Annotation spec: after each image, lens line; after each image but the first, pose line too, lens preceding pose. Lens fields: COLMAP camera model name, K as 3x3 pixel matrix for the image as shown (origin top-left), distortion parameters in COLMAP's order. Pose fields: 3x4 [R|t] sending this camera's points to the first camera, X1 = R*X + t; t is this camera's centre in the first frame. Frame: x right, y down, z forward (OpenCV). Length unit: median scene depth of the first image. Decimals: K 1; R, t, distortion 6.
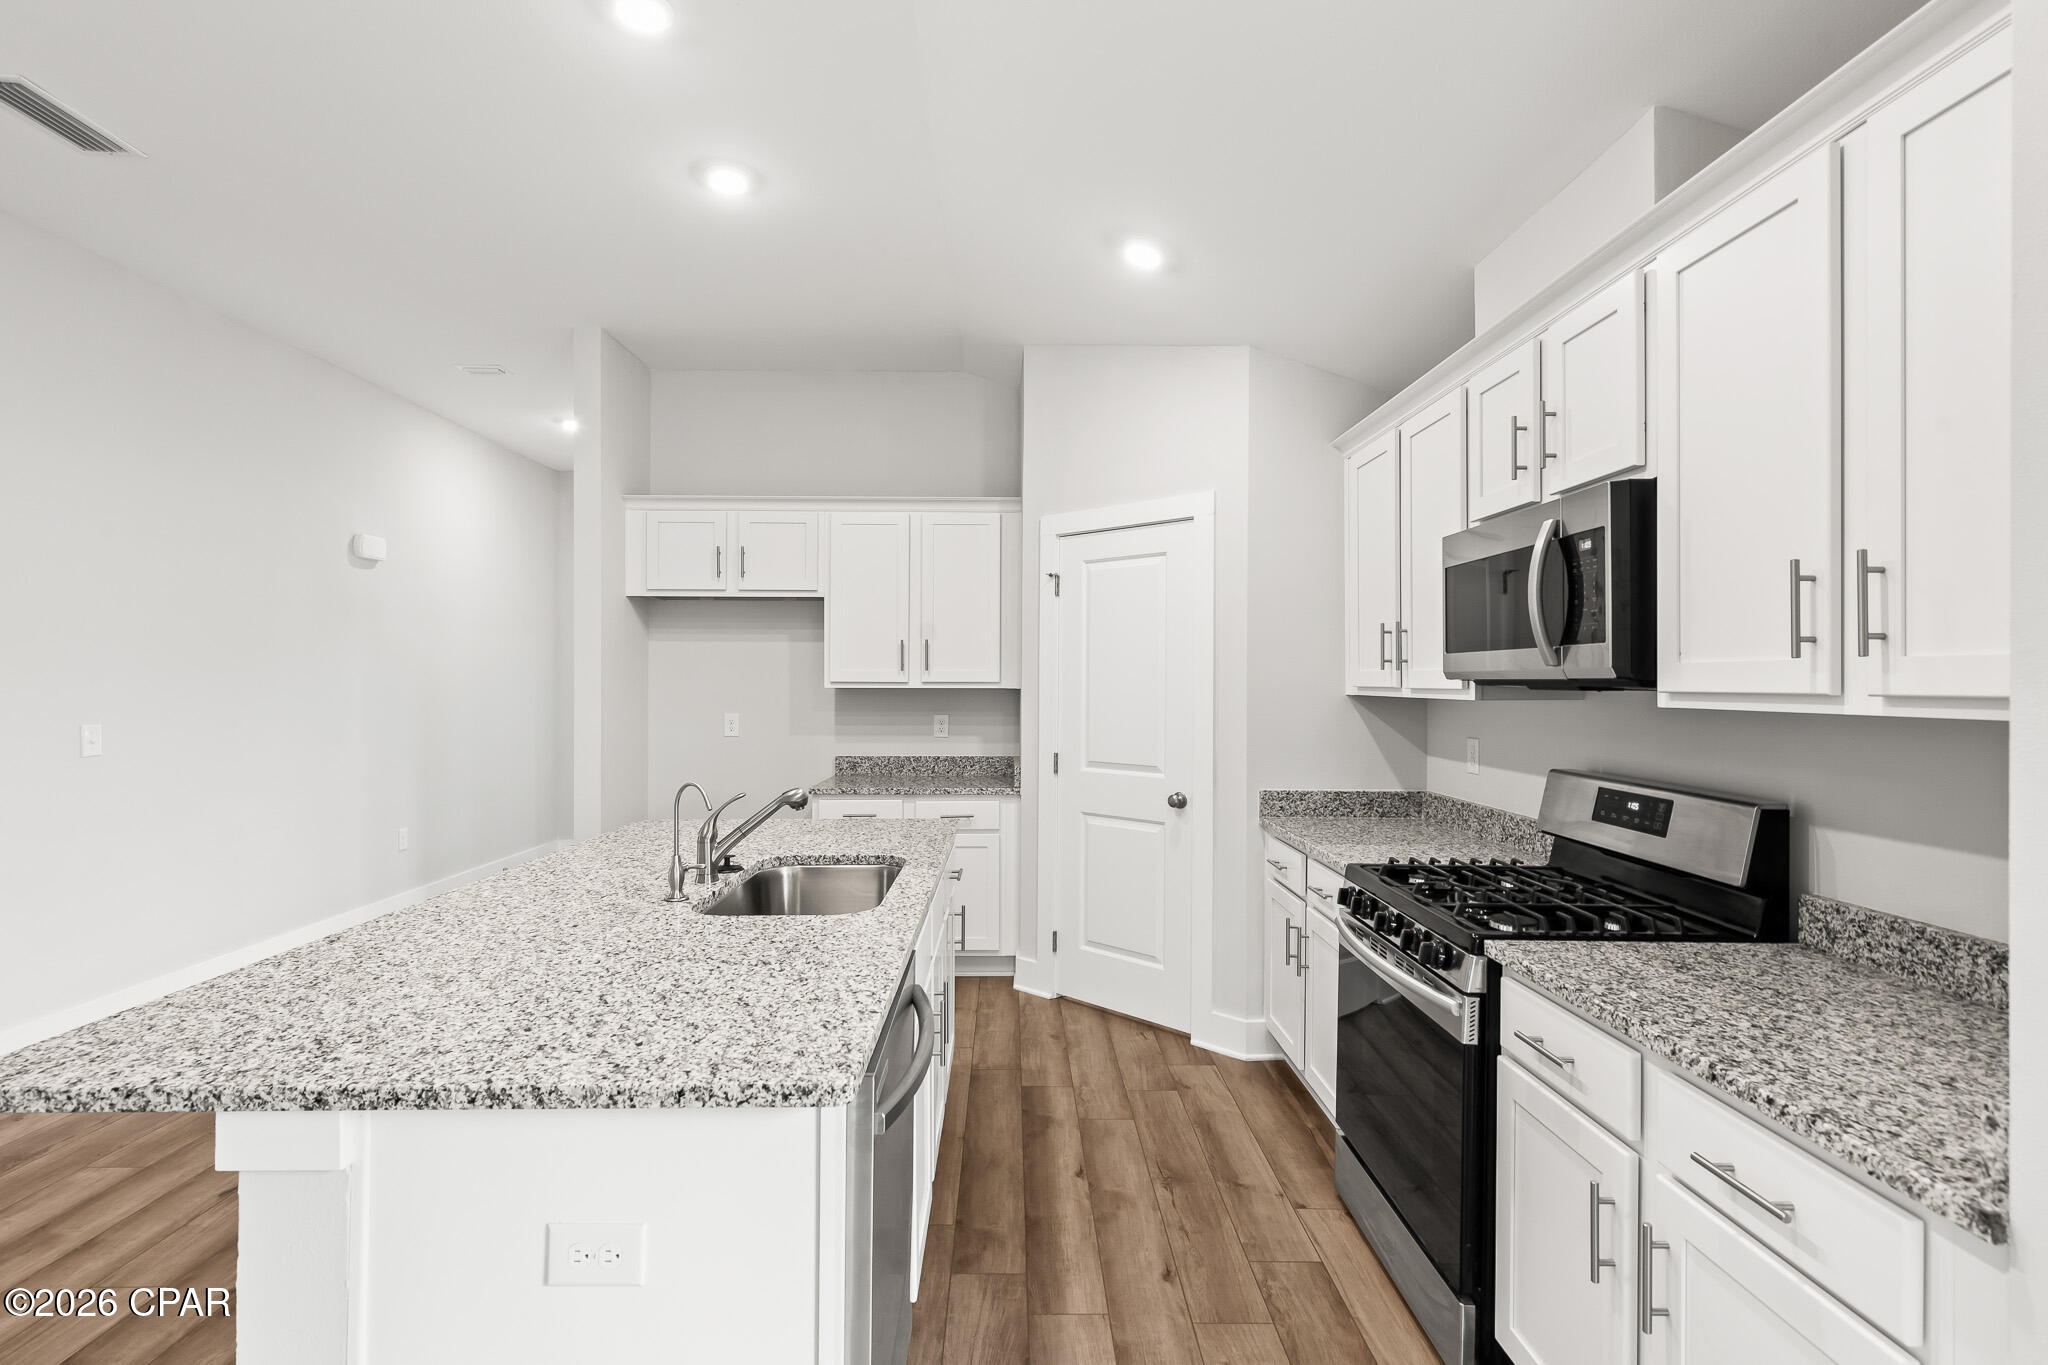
lens RADIAL K [[969.2, 0, 1017.5], [0, 969.2, 679.6], [0, 0, 1]] dist [0.003452, -0.000177]
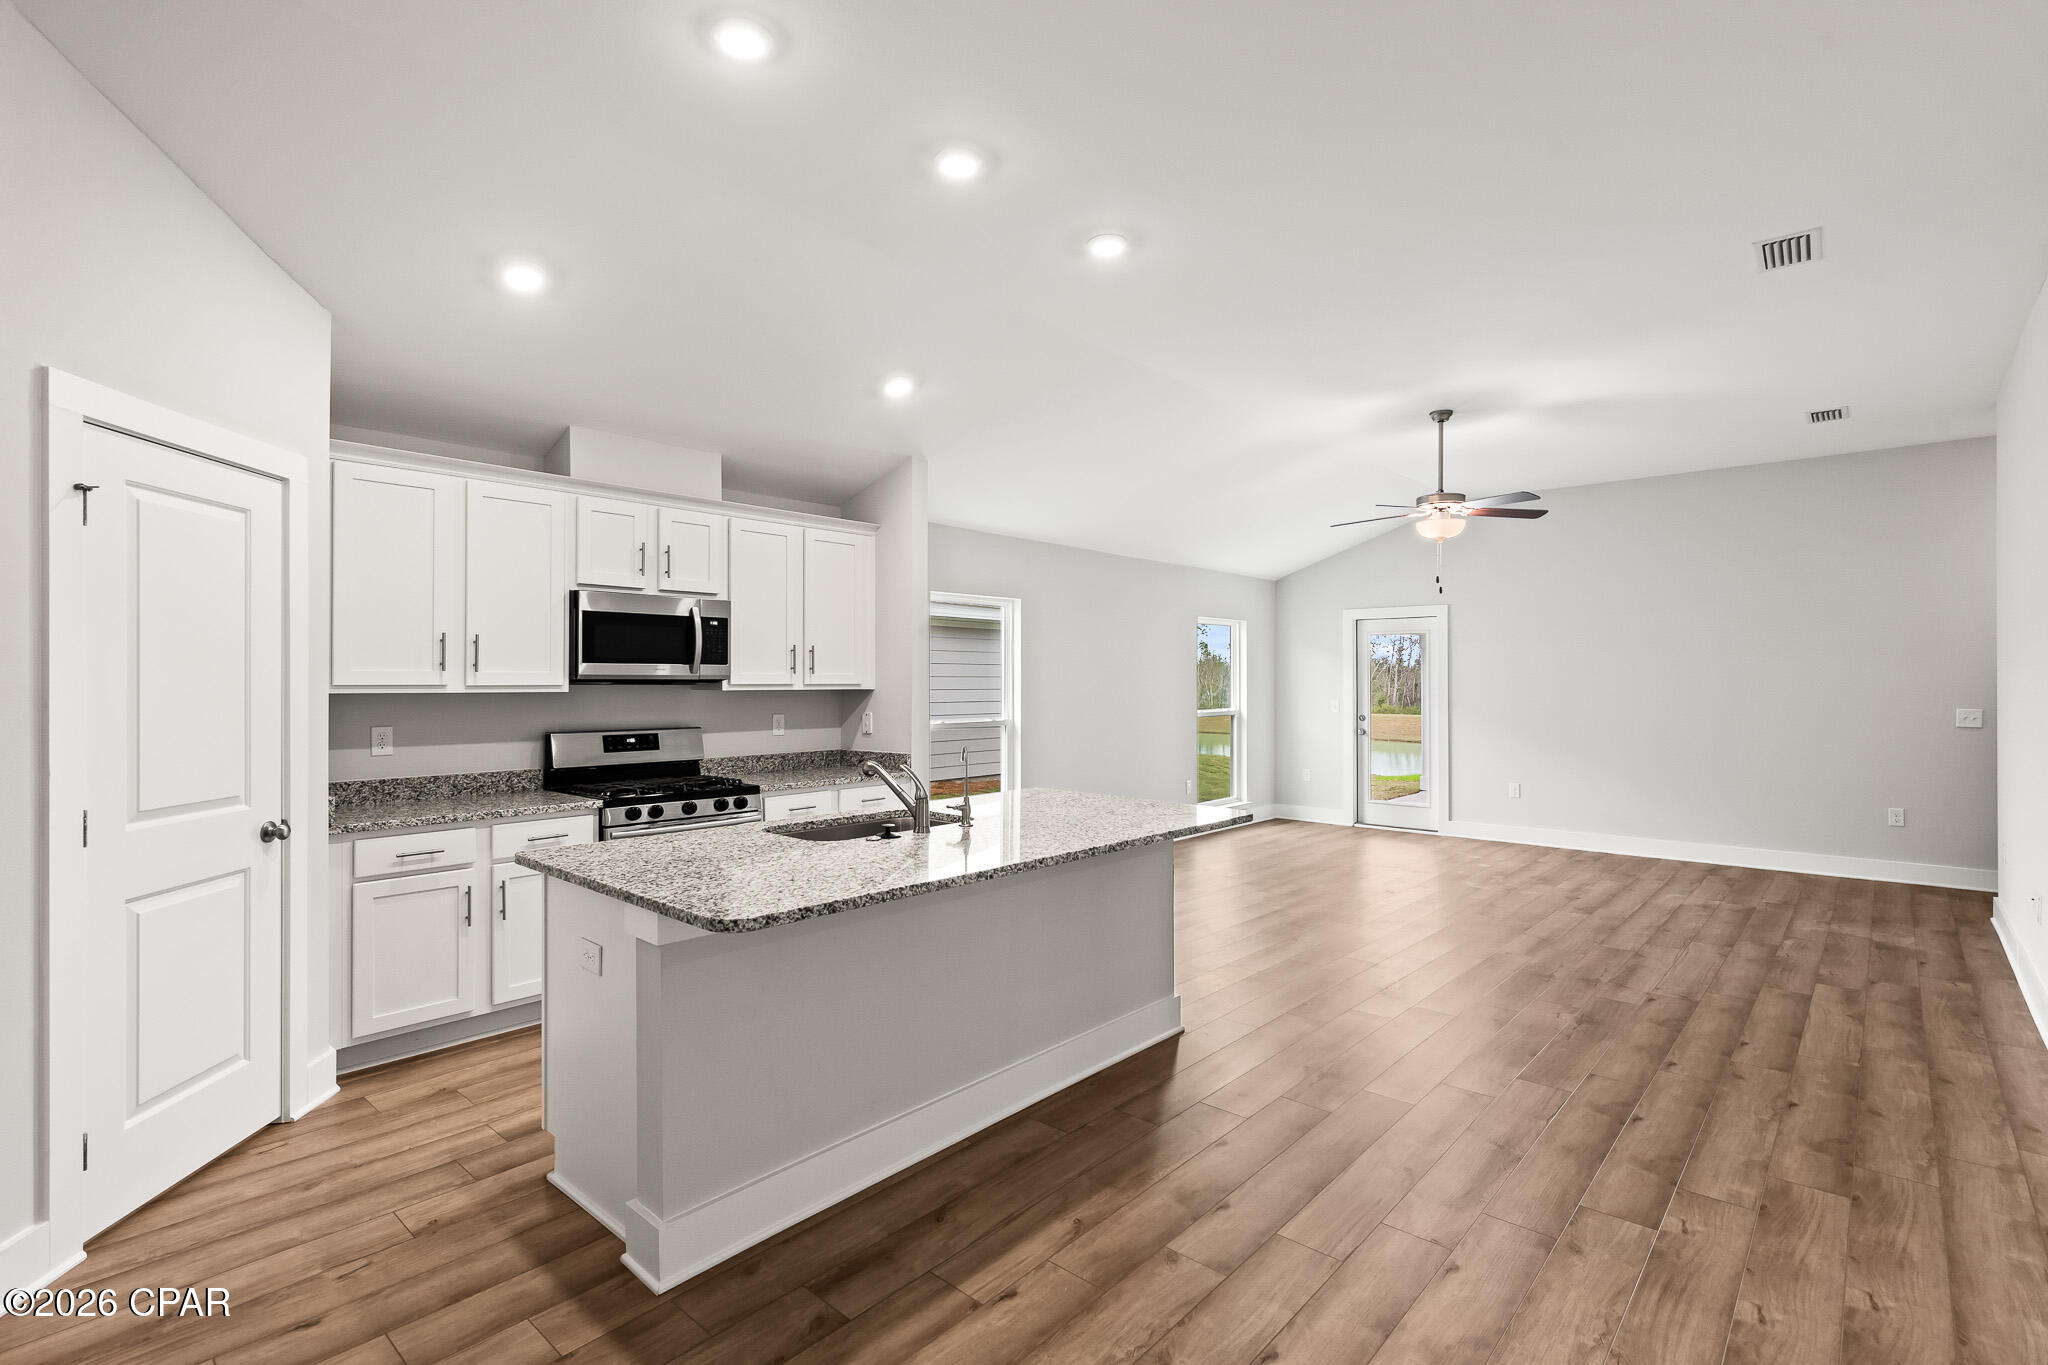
lens RADIAL K [[955.3, 0, 1020.9], [0, 955.3, 677.3], [0, 0, 1]] dist [0.005507, -0.001044]
pose [[-0.738330, -0.001213, 0.674439, -0.858365], [-0.003992, 0.999989, -0.002572, -0.001596], [-0.674428, -0.004591, -0.738326, 1.232669]]
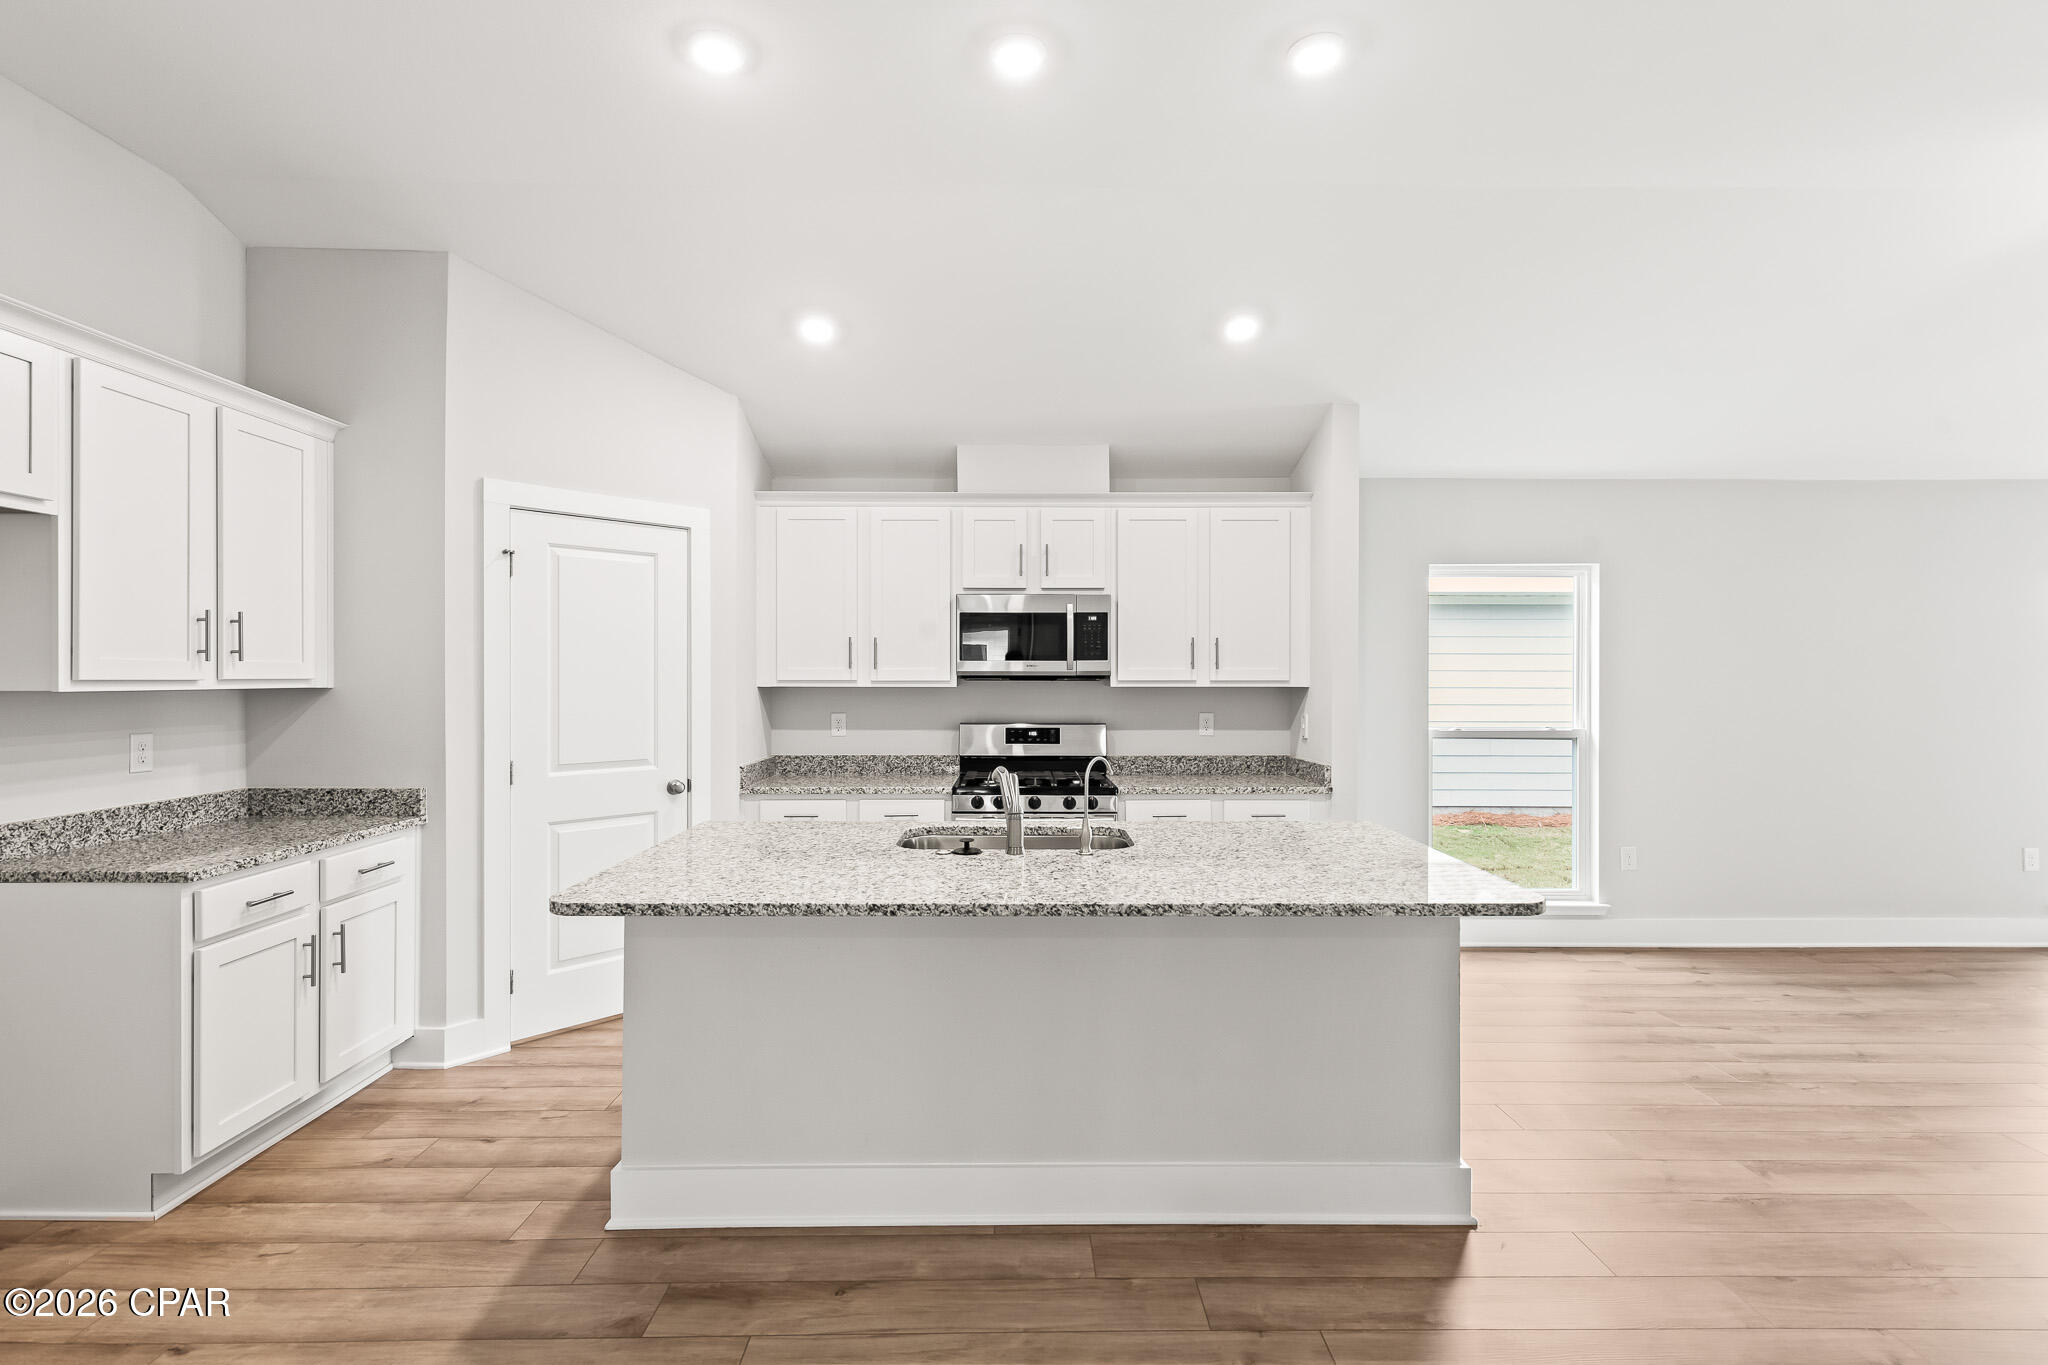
lens RADIAL K [[955.3, 0, 1020.9], [0, 955.3, 677.3], [0, 0, 1]] dist [0.005507, -0.001044]
pose [[-0.001367, -0.004870, 0.999987, -0.952154], [-0.001970, 0.999986, 0.004867, -0.003877], [-0.999997, -0.001964, -0.001377, 0.652520]]
